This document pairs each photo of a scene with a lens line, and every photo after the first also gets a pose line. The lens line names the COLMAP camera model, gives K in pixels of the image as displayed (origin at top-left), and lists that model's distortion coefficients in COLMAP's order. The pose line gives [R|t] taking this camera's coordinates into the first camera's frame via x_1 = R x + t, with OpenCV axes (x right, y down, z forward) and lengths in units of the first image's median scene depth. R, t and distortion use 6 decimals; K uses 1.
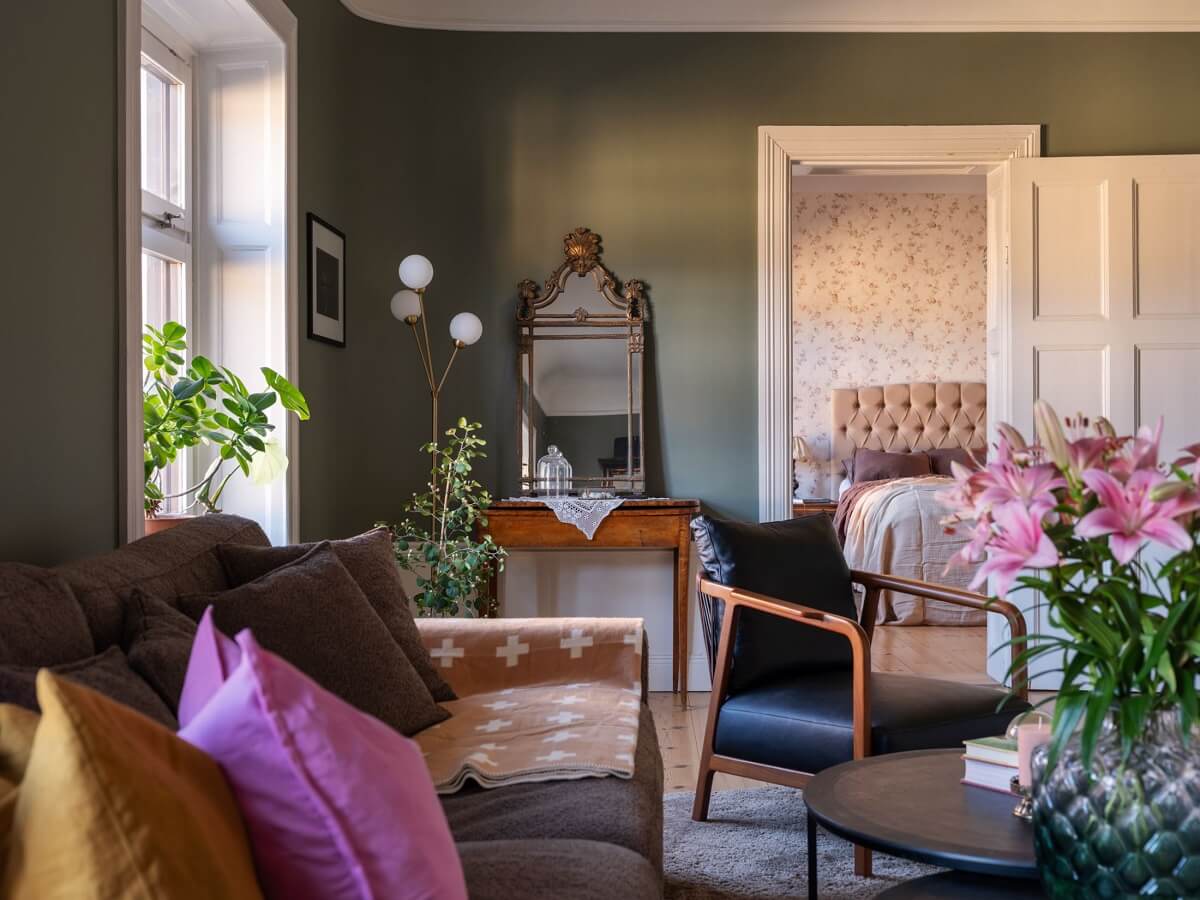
lens RADIAL K [[1433.6, 0, 600.0], [0, 1433.6, 450.0], [0, 0, 1]] dist [0.002900, -0.046263]
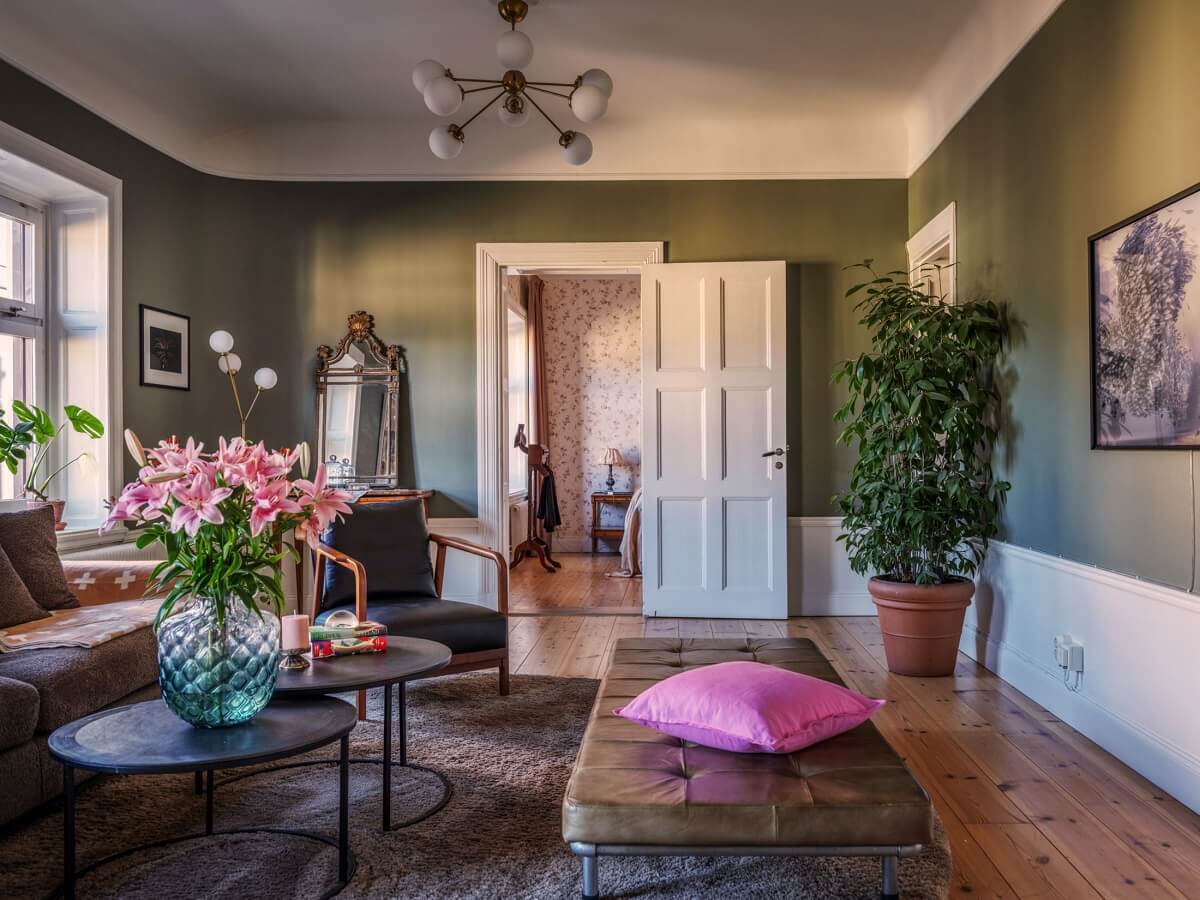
lens RADIAL K [[1084.0, 0, 698.4], [0, 1084.0, 450.1], [0, 0, 1]] dist [0.001384, -0.009968]
pose [[0.999938, -0.001902, -0.010971, 0.363923], [0.001813, 0.999965, -0.008117, 0.001689], [0.010986, 0.008096, 0.999907, -0.139848]]
